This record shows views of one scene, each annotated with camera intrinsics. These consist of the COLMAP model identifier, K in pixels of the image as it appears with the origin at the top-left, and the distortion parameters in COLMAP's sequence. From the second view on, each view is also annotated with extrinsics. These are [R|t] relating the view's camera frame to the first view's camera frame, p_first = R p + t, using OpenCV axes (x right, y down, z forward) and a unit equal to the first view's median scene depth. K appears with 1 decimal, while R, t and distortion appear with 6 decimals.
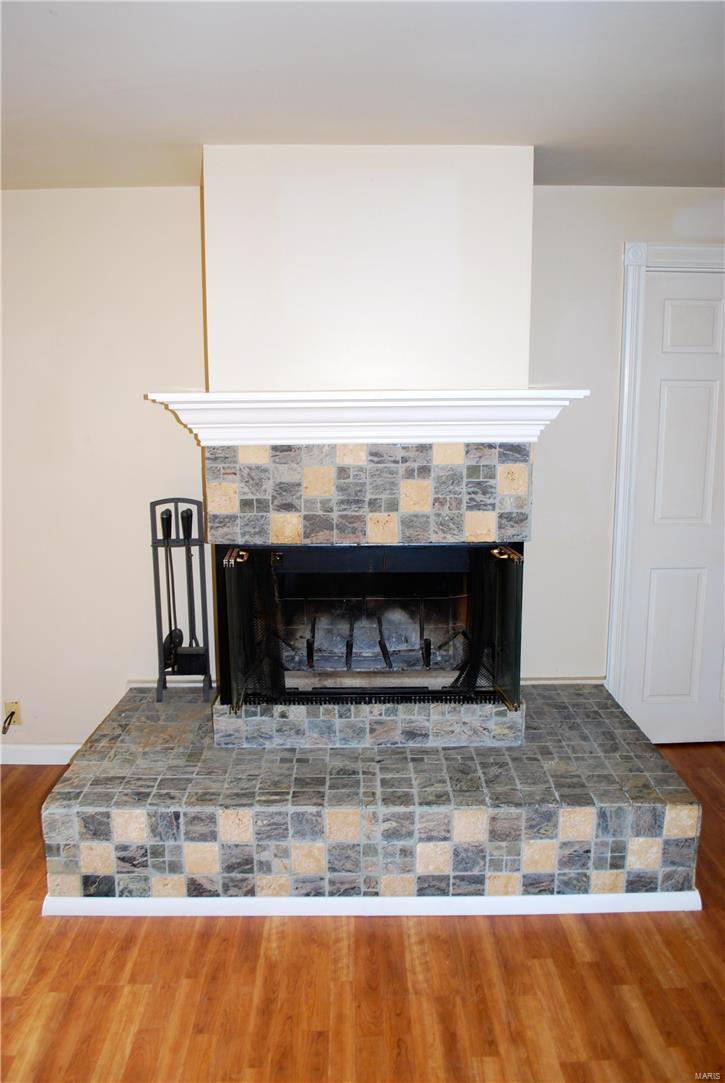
lens RADIAL K [[886.1, 0, 362.5], [0, 886.1, 541.5], [0, 0, 1]] dist [-0.083735, 0.009295]
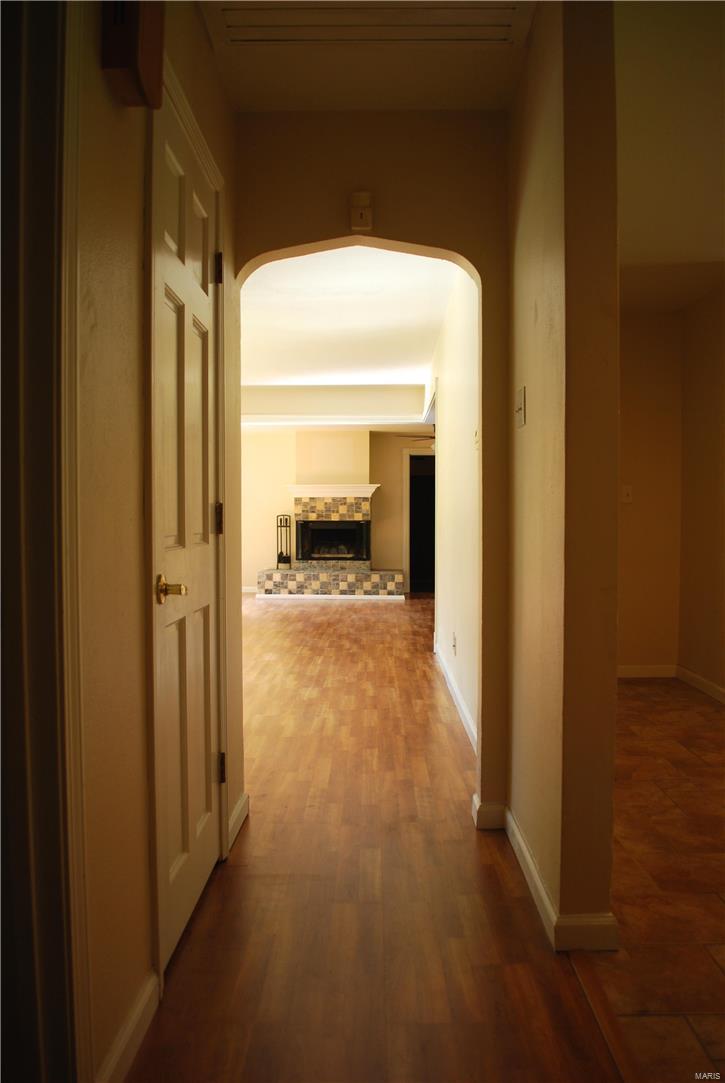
lens RADIAL K [[859.3, 0, 362.5], [0, 859.3, 541.5], [0, 0, 1]] dist [-0.072487, 0.001263]
pose [[0.999414, 0.005971, -0.033693, 0.298120], [-0.010998, 0.988464, -0.151055, 0.734516], [0.032402, 0.151337, 0.987951, -3.101998]]
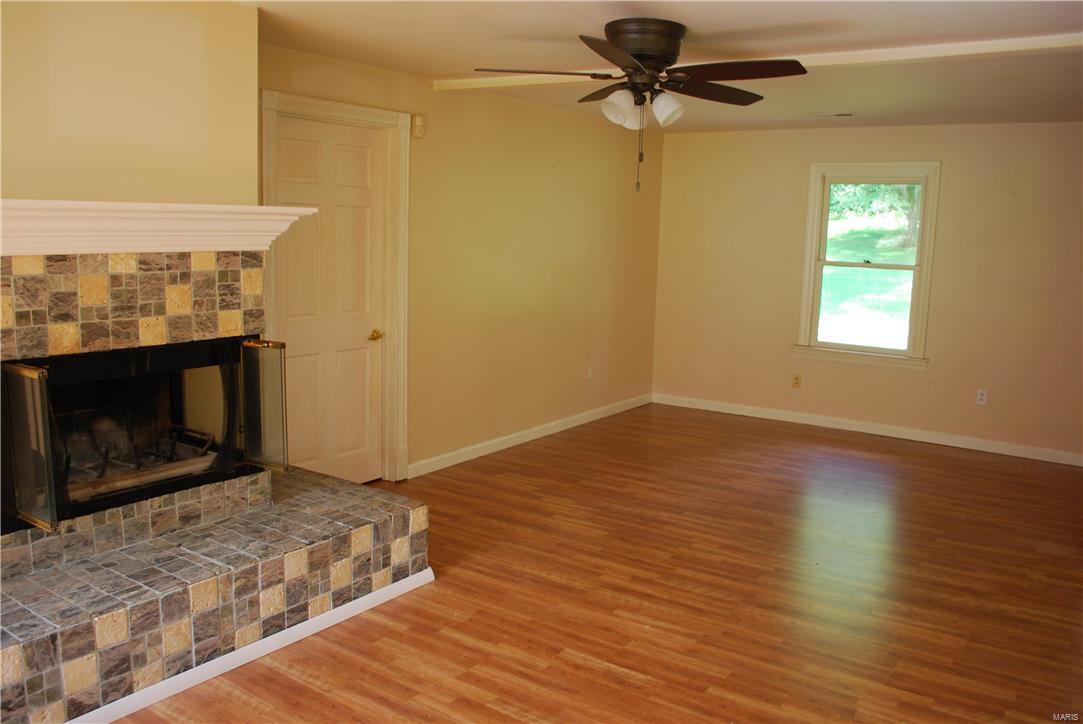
lens RADIAL K [[859.3, 0, 541.5], [0, 859.3, 362.0], [0, 0, 1]] dist [-0.072487, 0.001263]
pose [[0.585954, -0.103507, 0.803707, -0.539951], [0.112376, 0.992605, 0.045905, 0.028577], [-0.802515, 0.063419, 0.593252, 0.011994]]
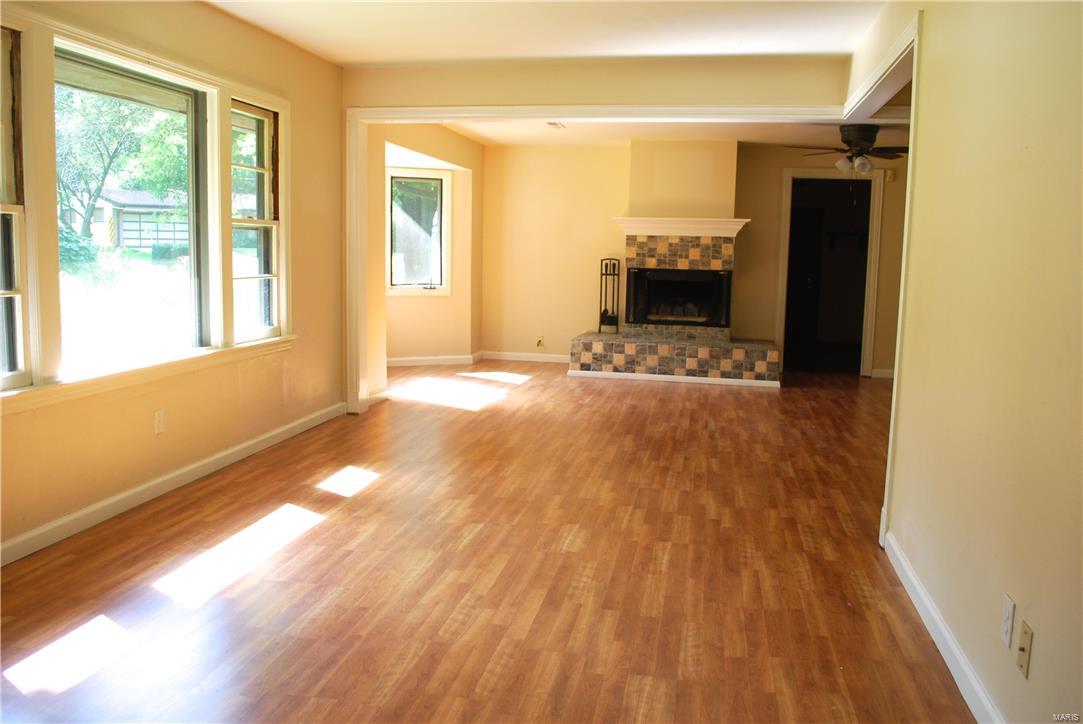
lens RADIAL K [[908.4, 0, 541.5], [0, 908.4, 362.0], [0, 0, 1]] dist [-0.074434, 0.002868]
pose [[0.979089, 0.052349, -0.196581, 0.176523], [-0.063402, 0.996717, -0.050352, 0.508648], [0.193300, 0.061763, 0.979194, -2.112924]]
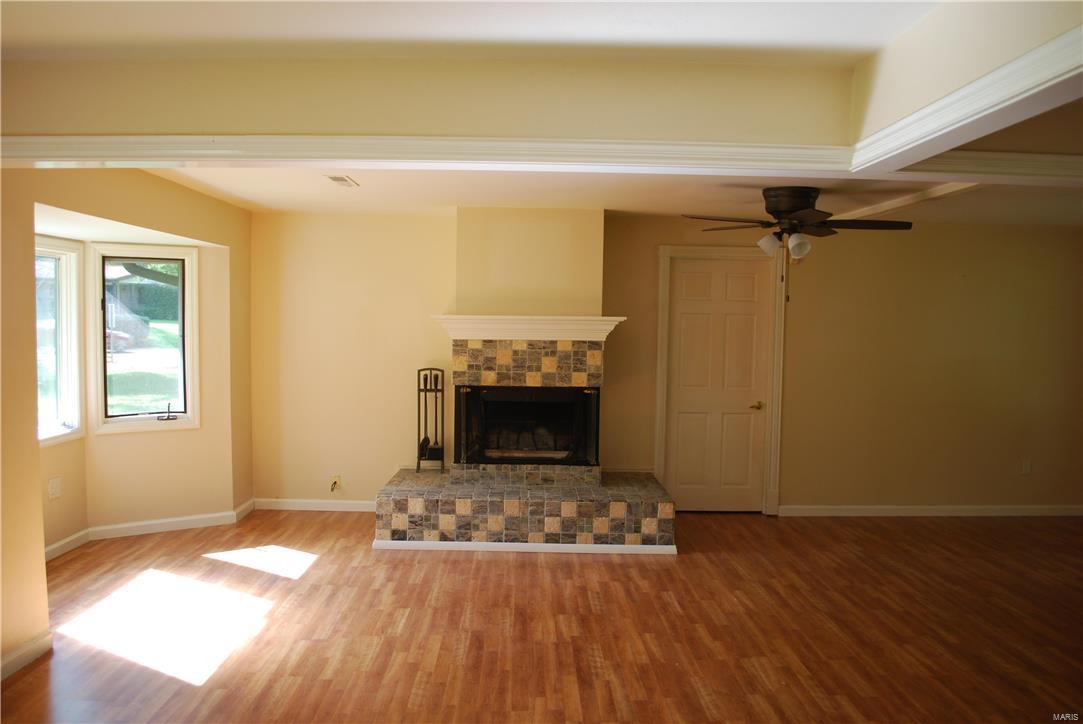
lens RADIAL K [[859.3, 0, 541.5], [0, 859.3, 362.0], [0, 0, 1]] dist [-0.072487, 0.001263]
pose [[0.999770, 0.020729, 0.005555, 0.029786], [-0.019886, 0.992154, -0.123431, 0.203252], [-0.008070, 0.123292, 0.992338, -1.088702]]
